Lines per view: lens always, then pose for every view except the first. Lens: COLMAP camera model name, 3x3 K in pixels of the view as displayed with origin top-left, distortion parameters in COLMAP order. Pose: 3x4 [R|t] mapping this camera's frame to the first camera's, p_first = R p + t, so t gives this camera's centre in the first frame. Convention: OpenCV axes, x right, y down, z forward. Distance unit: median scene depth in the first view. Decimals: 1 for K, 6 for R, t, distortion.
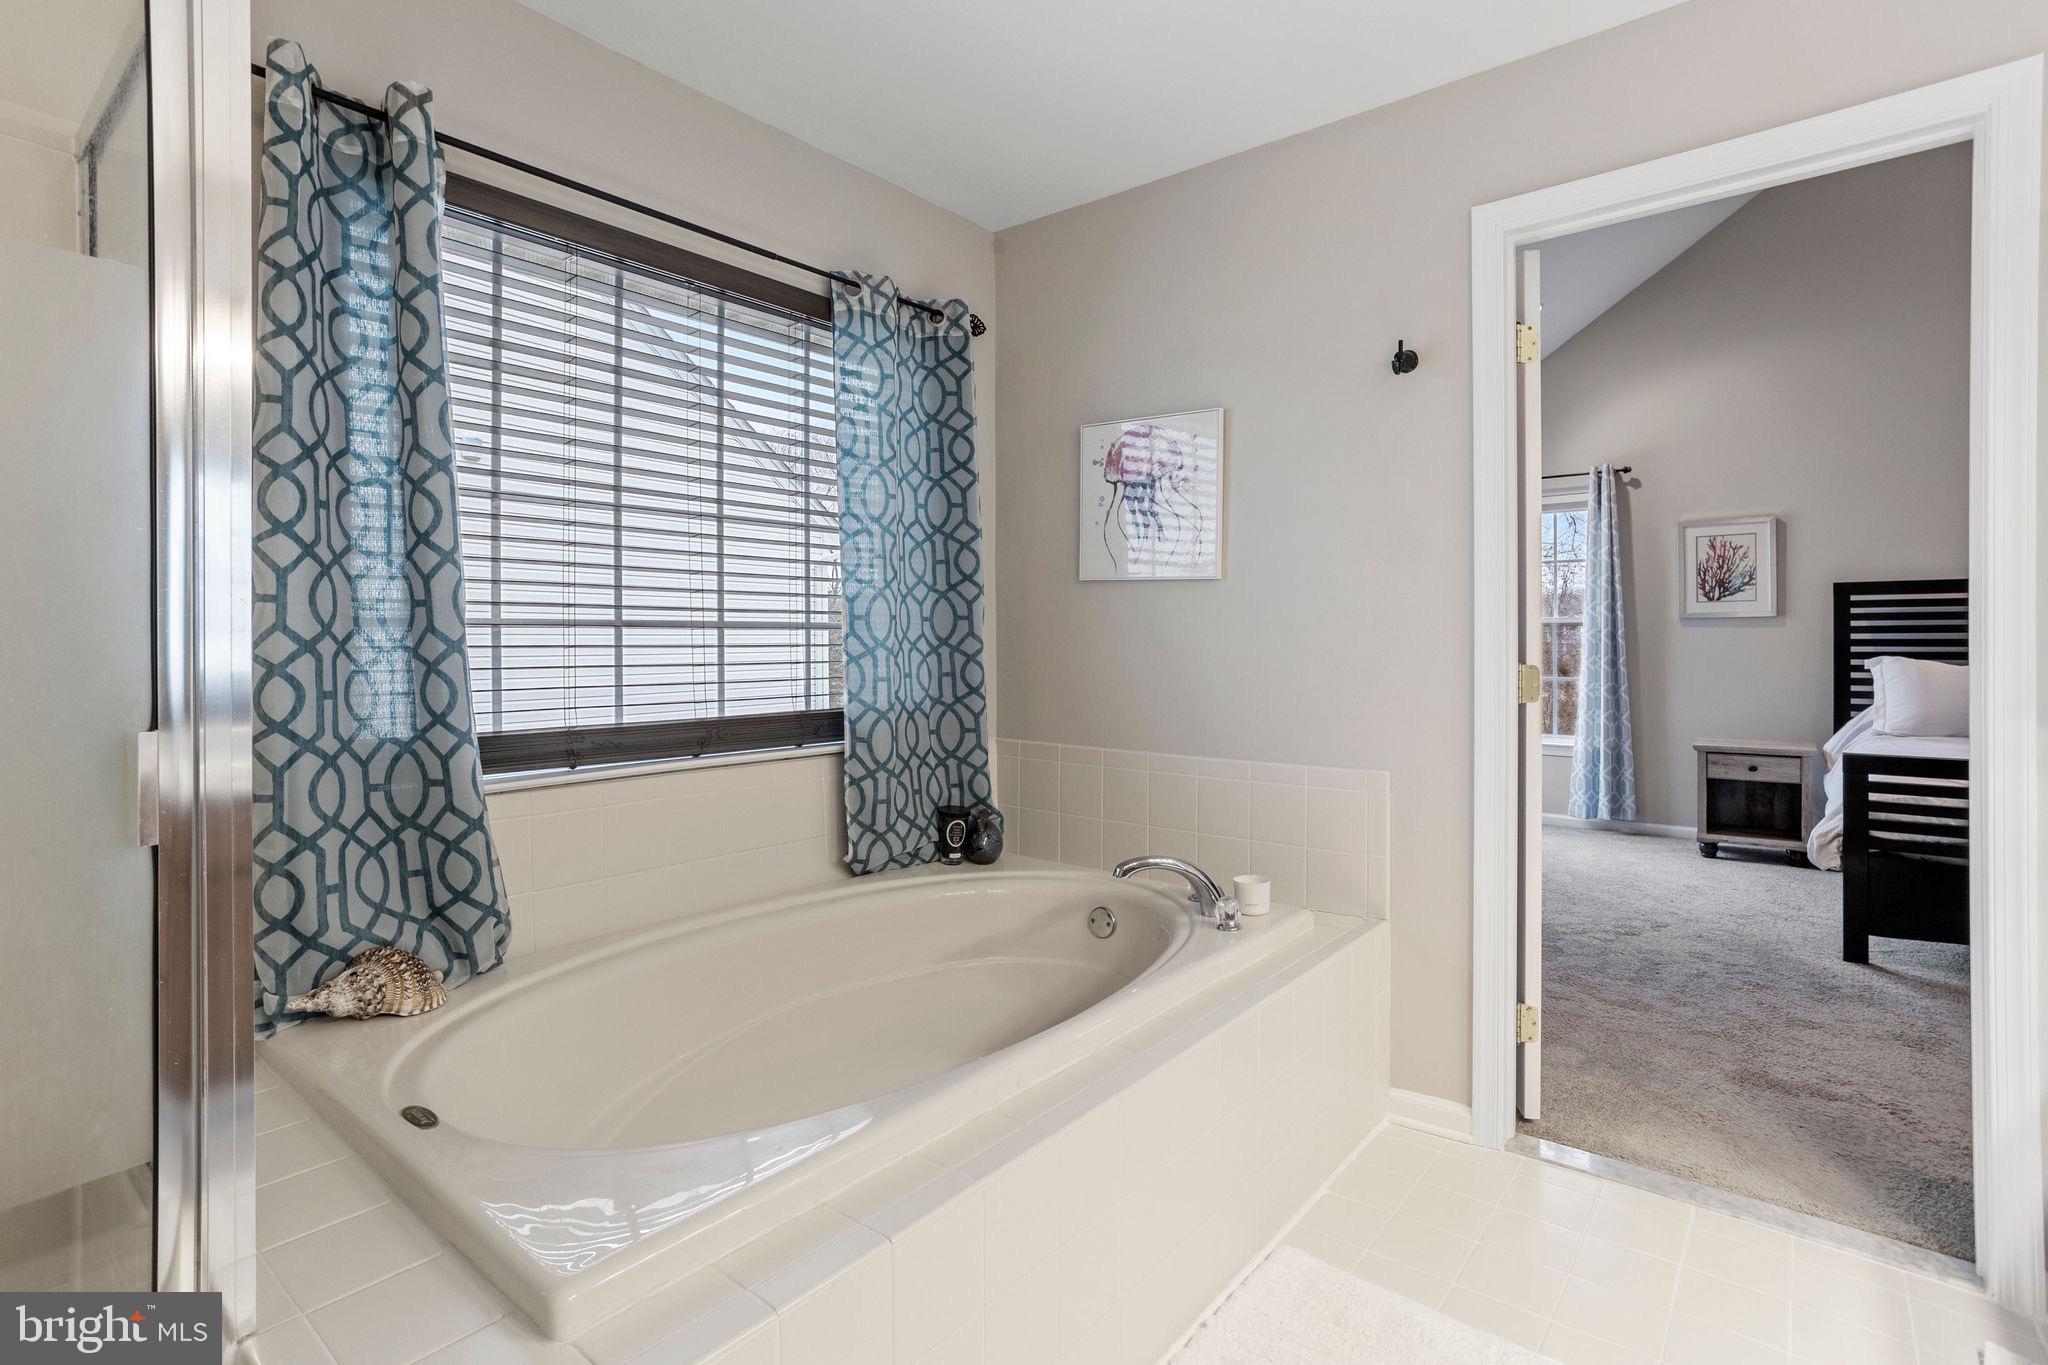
lens RADIAL K [[996.5, 0, 1020.6], [0, 996.5, 646.1], [0, 0, 1]] dist [-0.002777, 0.011552]
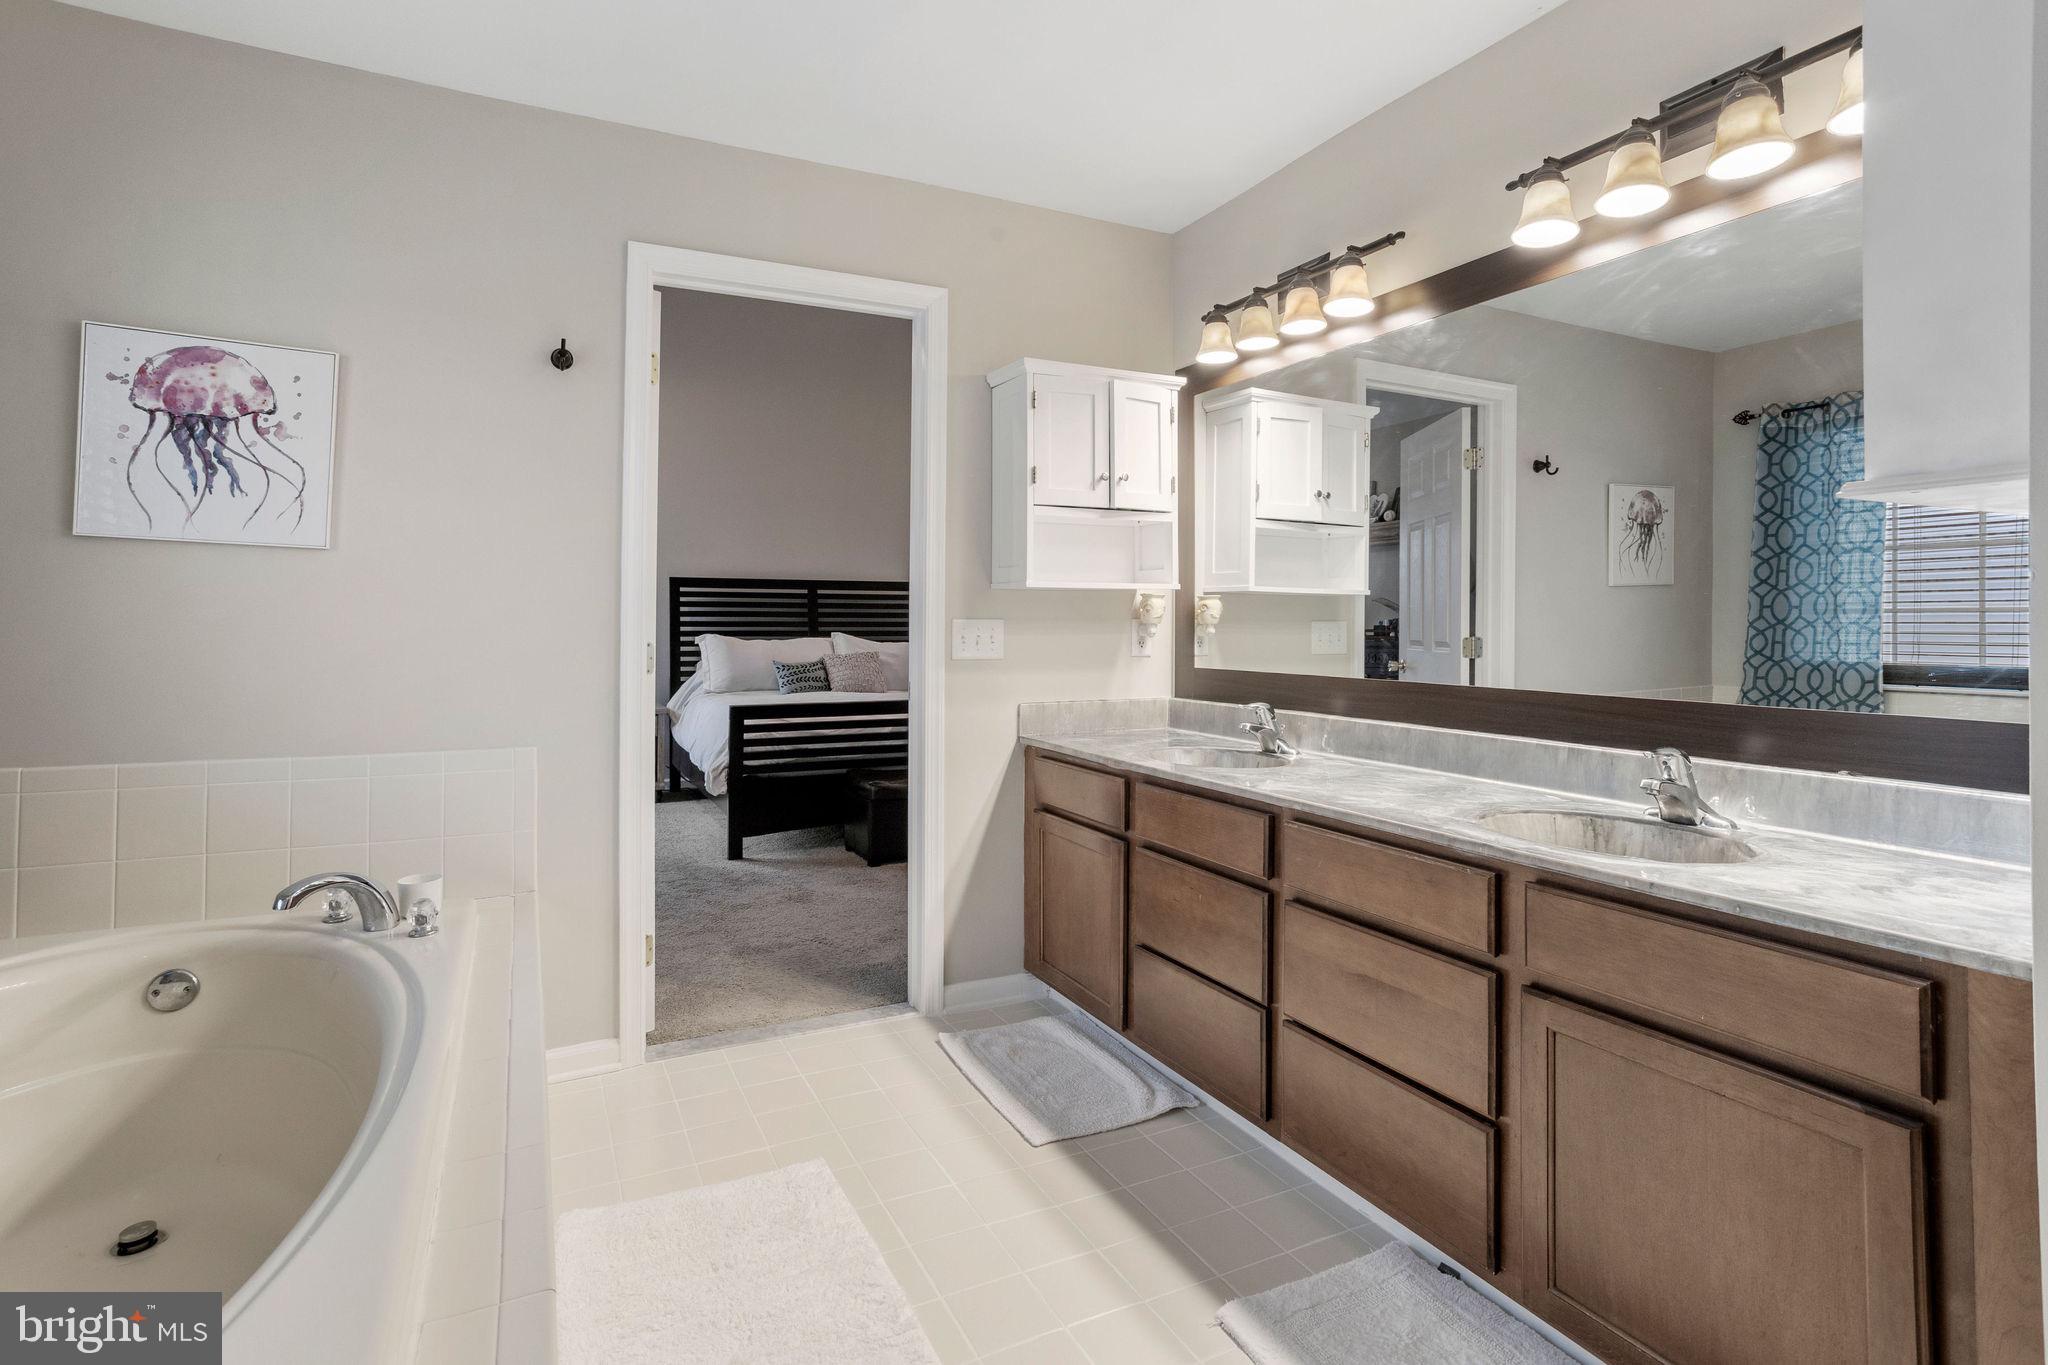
lens RADIAL K [[1039.5, 0, 975.2], [0, 1039.5, 619.1], [0, 0, 1]] dist [-0.001123, 0.000580]
pose [[0.446200, 0.005949, 0.894913, -0.348358], [0.000628, 0.999976, -0.006960, -0.000138], [-0.894933, 0.003668, 0.446186, 0.096470]]
